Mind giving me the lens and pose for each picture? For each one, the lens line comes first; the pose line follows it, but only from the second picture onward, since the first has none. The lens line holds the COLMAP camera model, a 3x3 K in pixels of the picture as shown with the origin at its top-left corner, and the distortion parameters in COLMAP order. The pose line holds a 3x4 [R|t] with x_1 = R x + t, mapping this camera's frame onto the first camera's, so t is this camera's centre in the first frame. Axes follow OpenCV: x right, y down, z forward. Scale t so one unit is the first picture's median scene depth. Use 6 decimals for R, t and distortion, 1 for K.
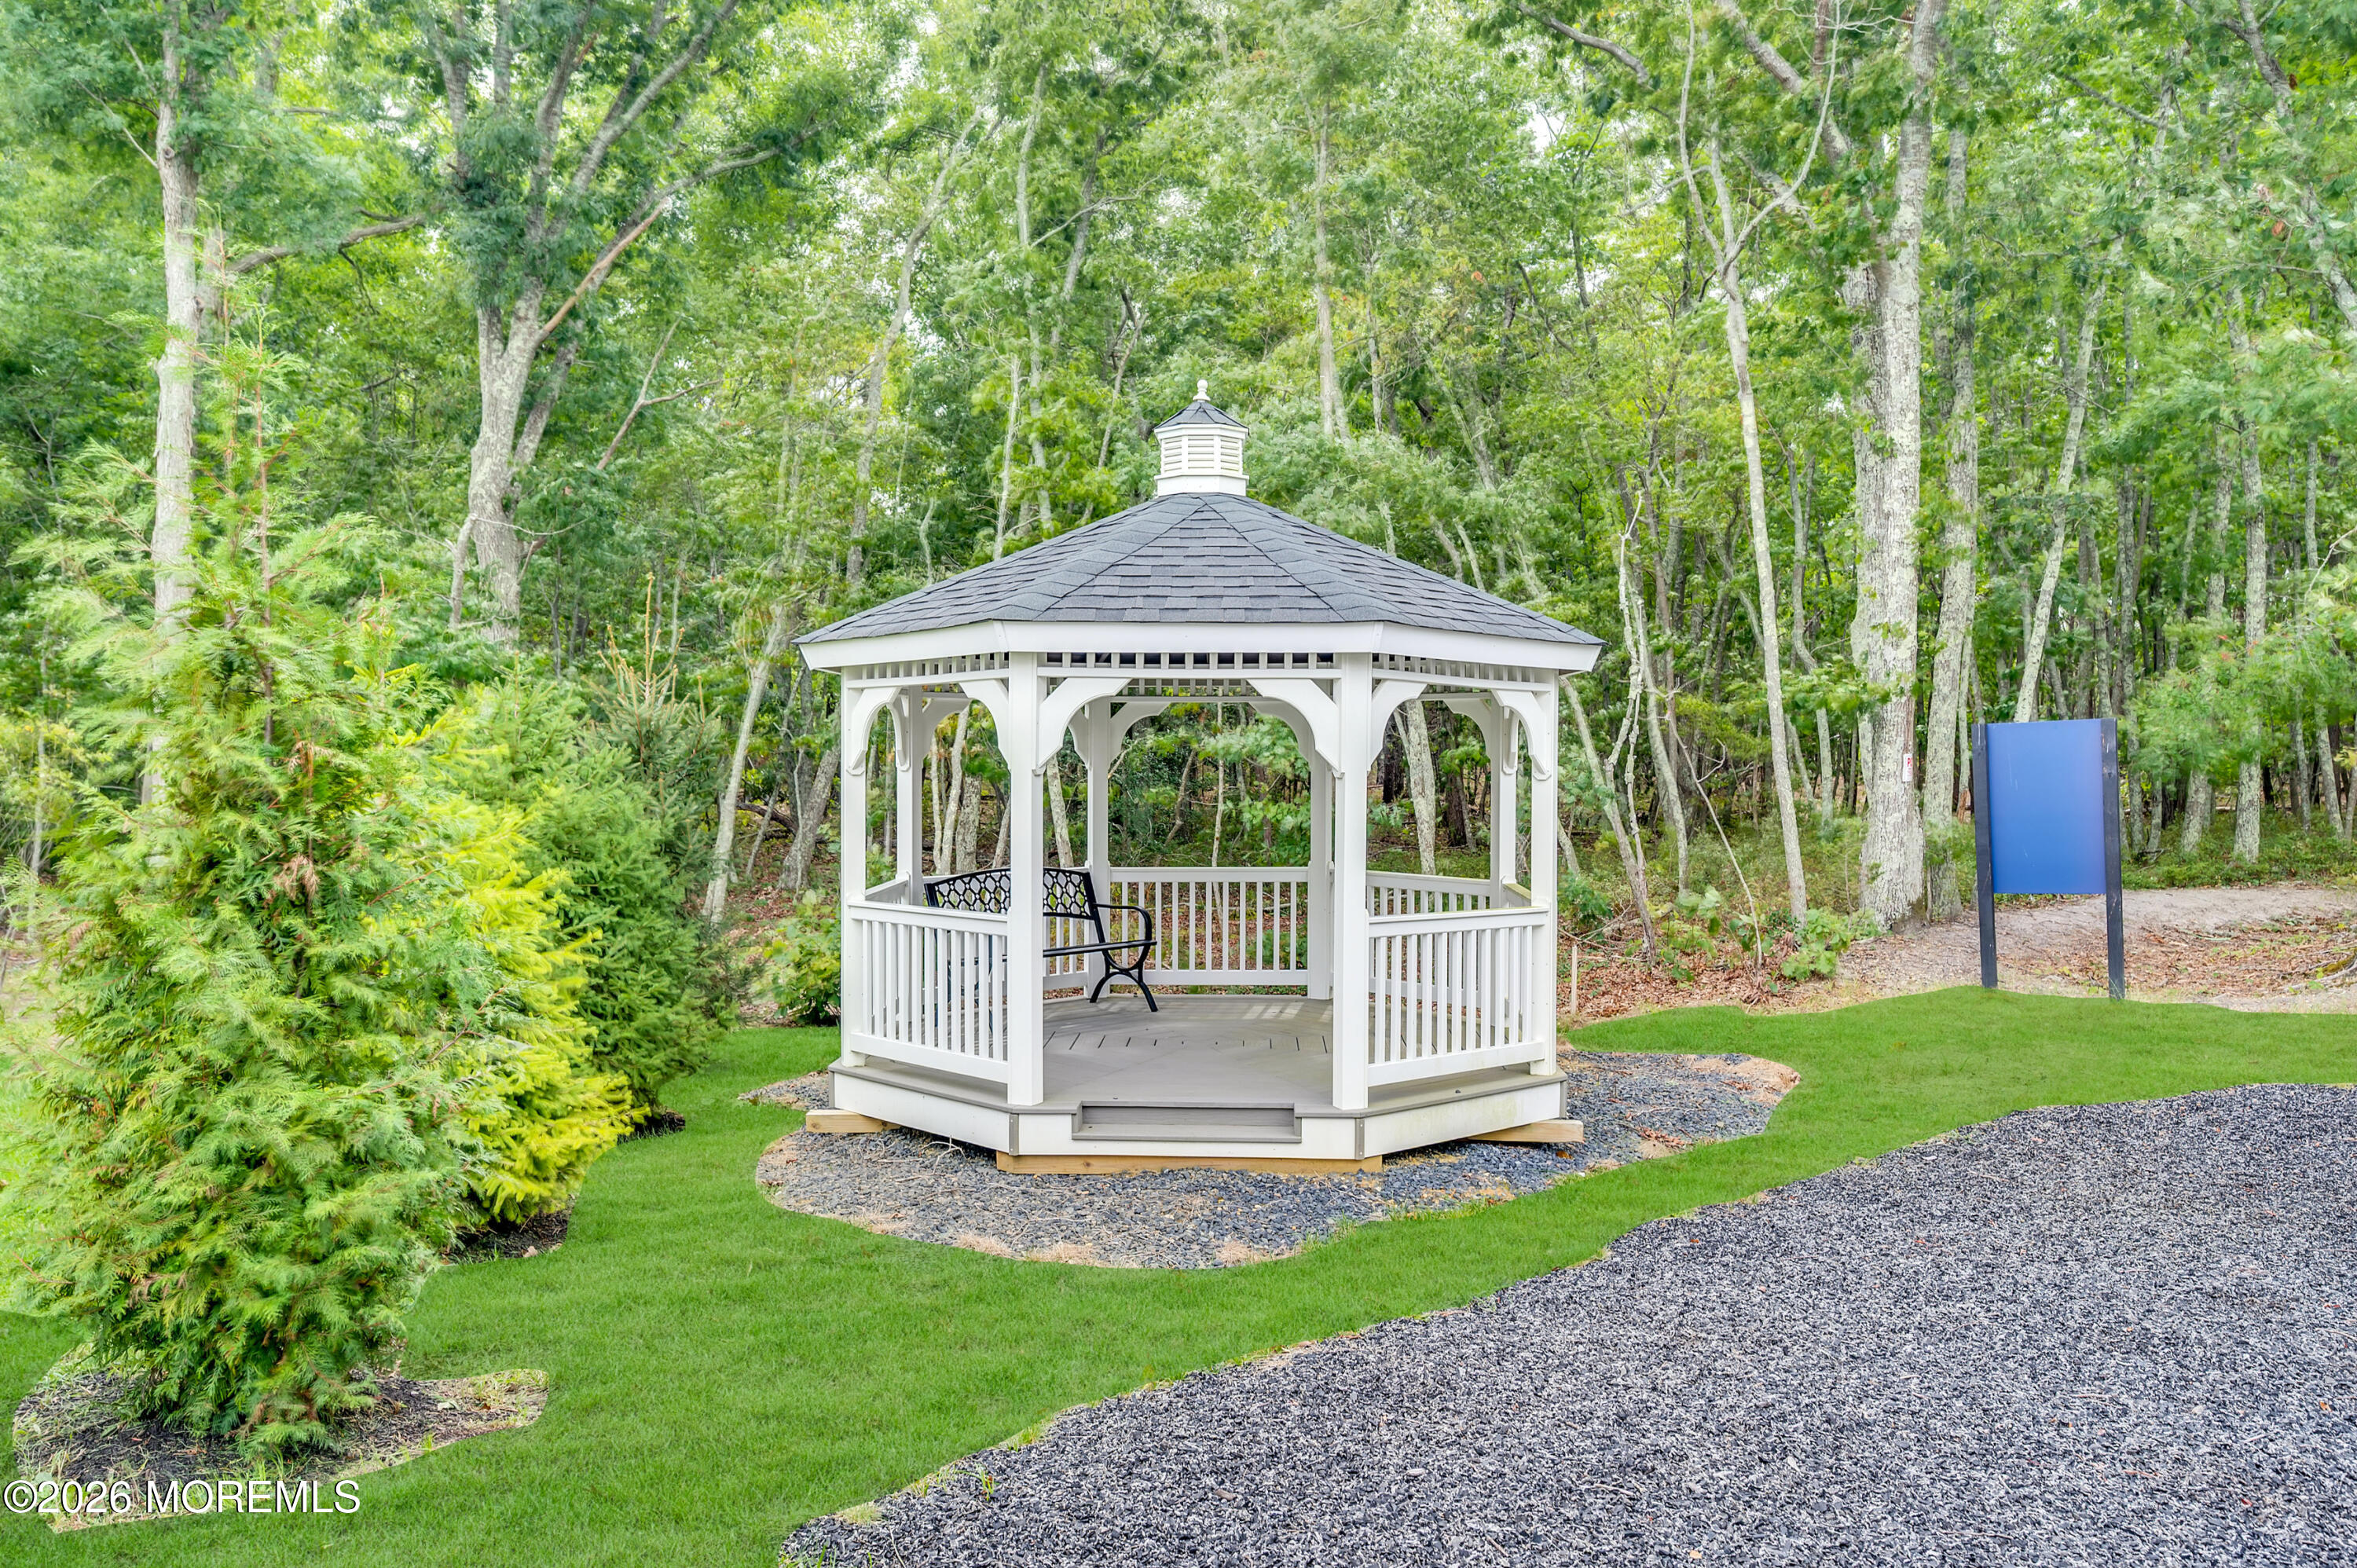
lens RADIAL K [[1468.6, 0, 1178.5], [0, 1468.6, 784.0], [0, 0, 1]] dist [-0.004177, -0.000157]
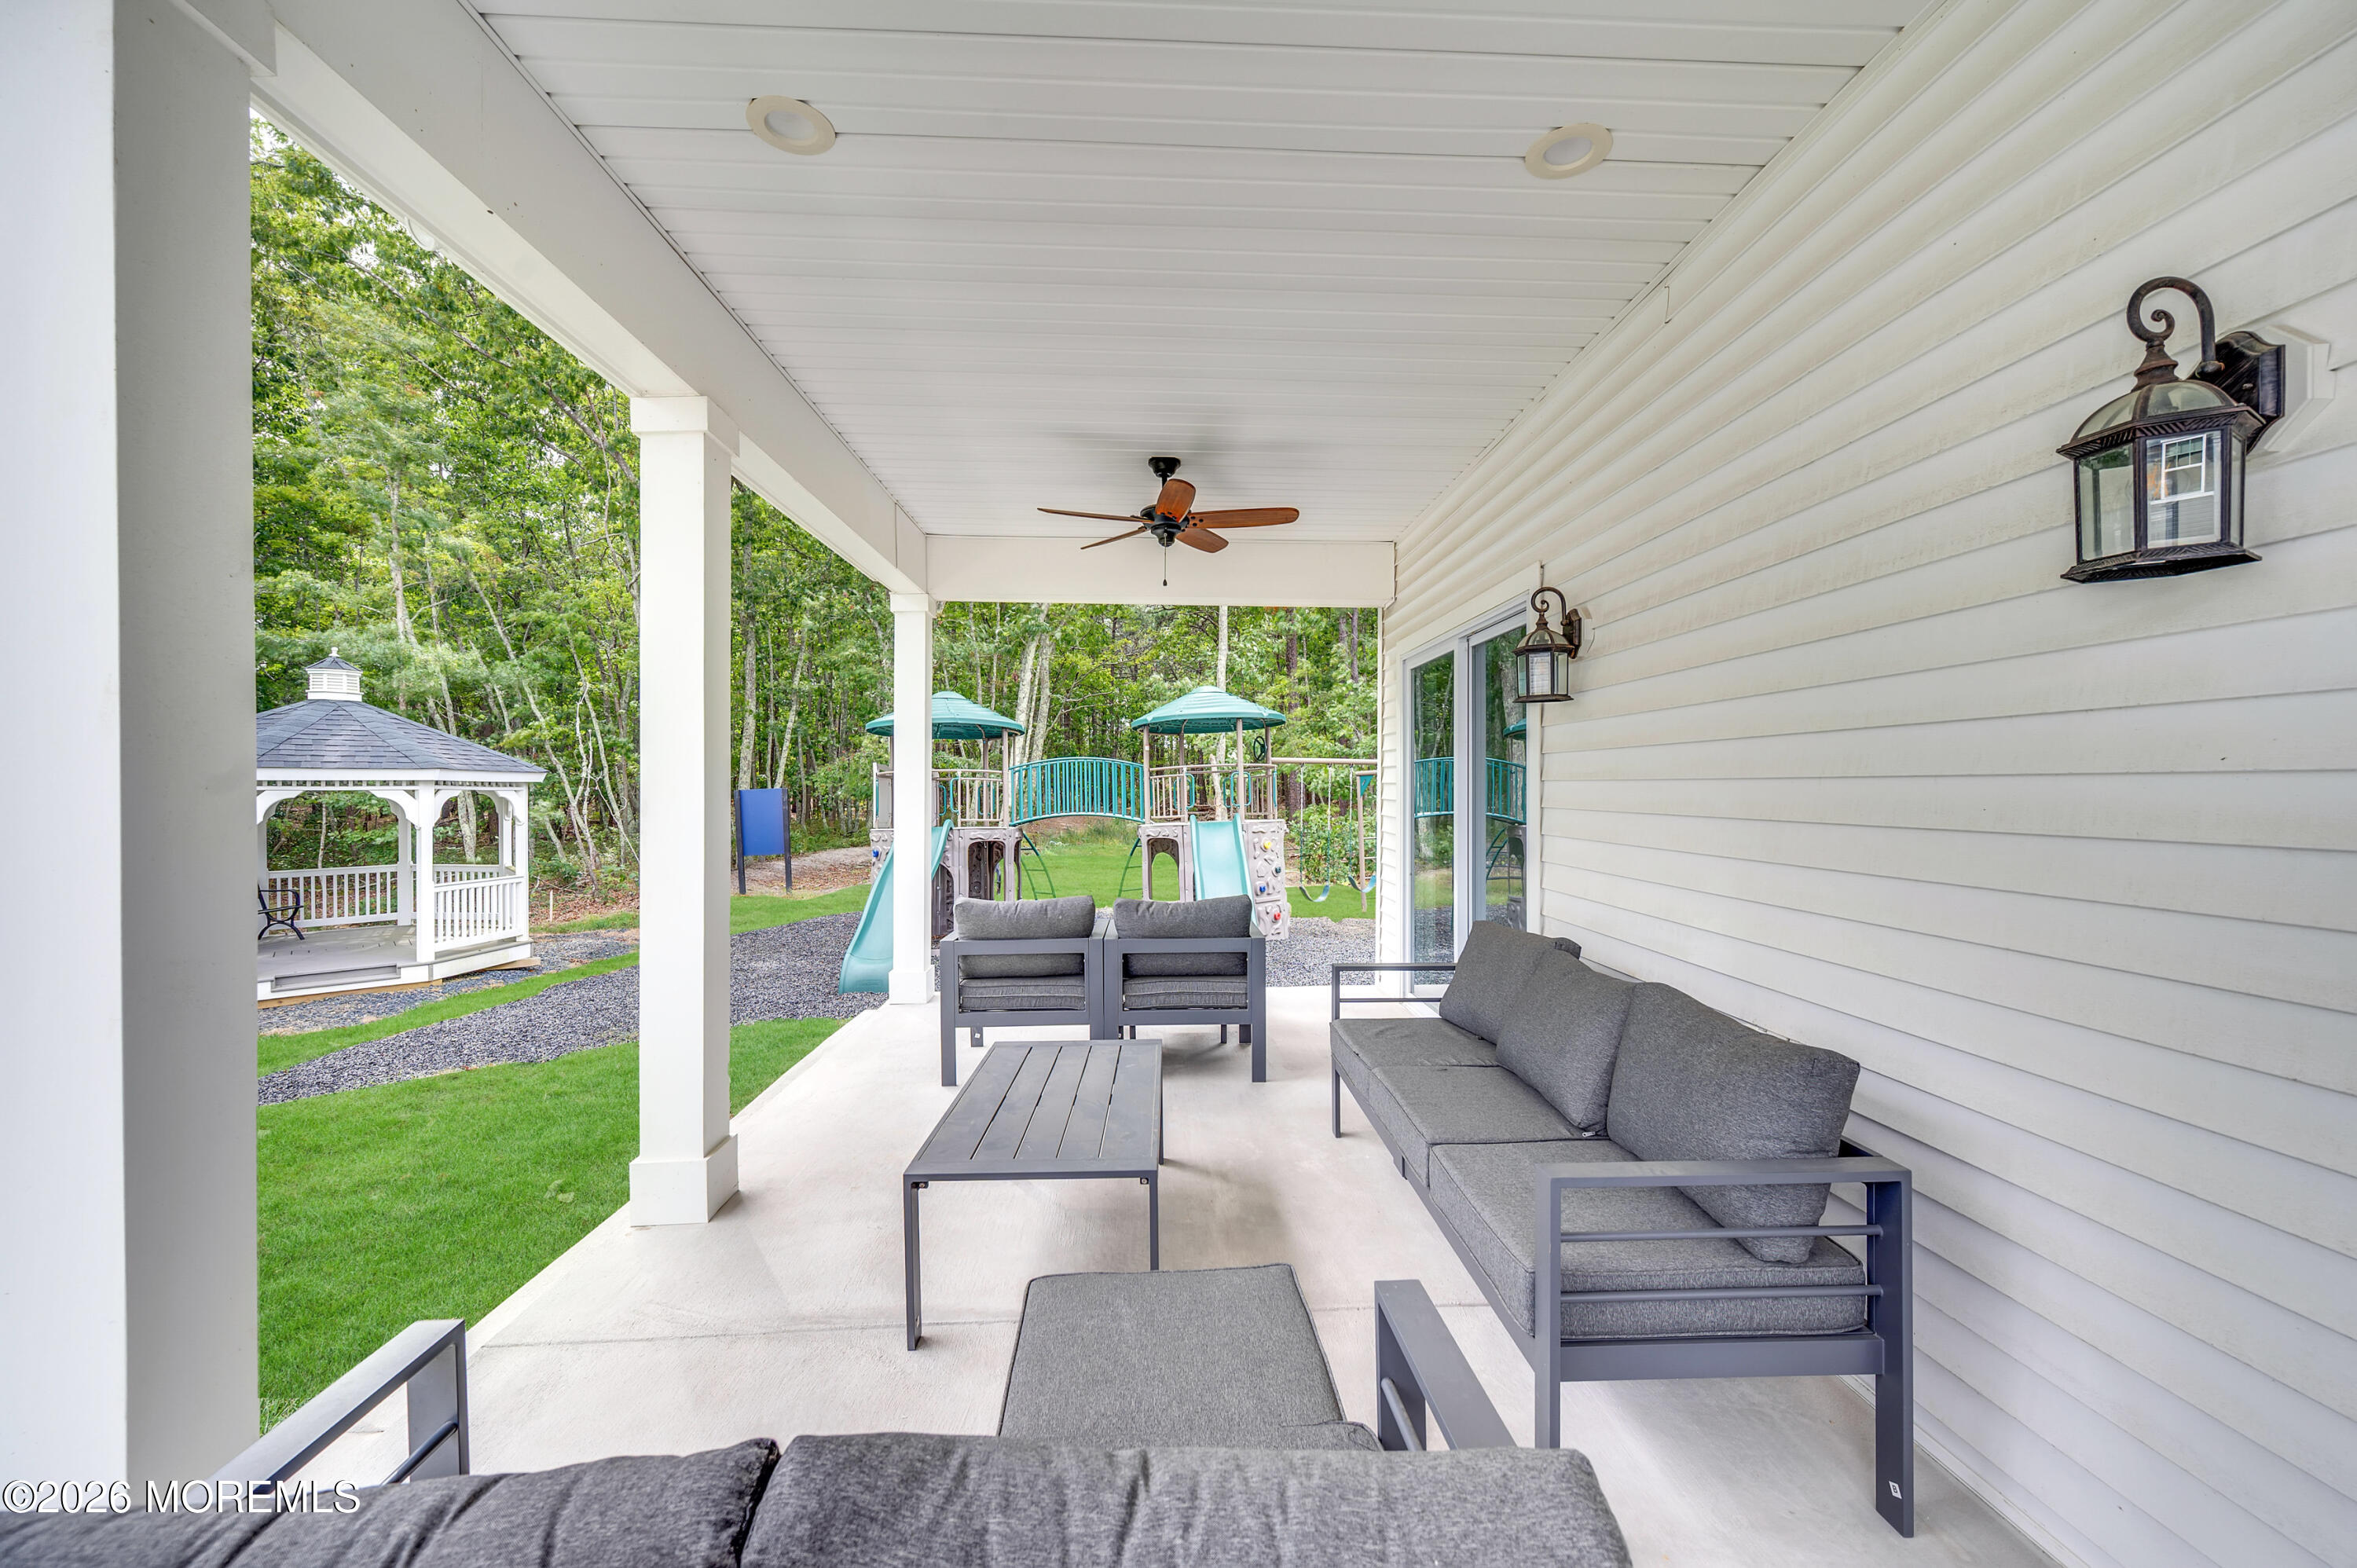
lens RADIAL K [[908.6, 0, 1177.1], [0, 908.6, 789.7], [0, 0, 1]] dist [-0.004646, -0.000129]
pose [[0.682127, -0.008847, 0.731180, -0.117120], [0.003900, 0.999957, 0.008461, -0.069061], [-0.731223, -0.002920, 0.682132, -0.856126]]
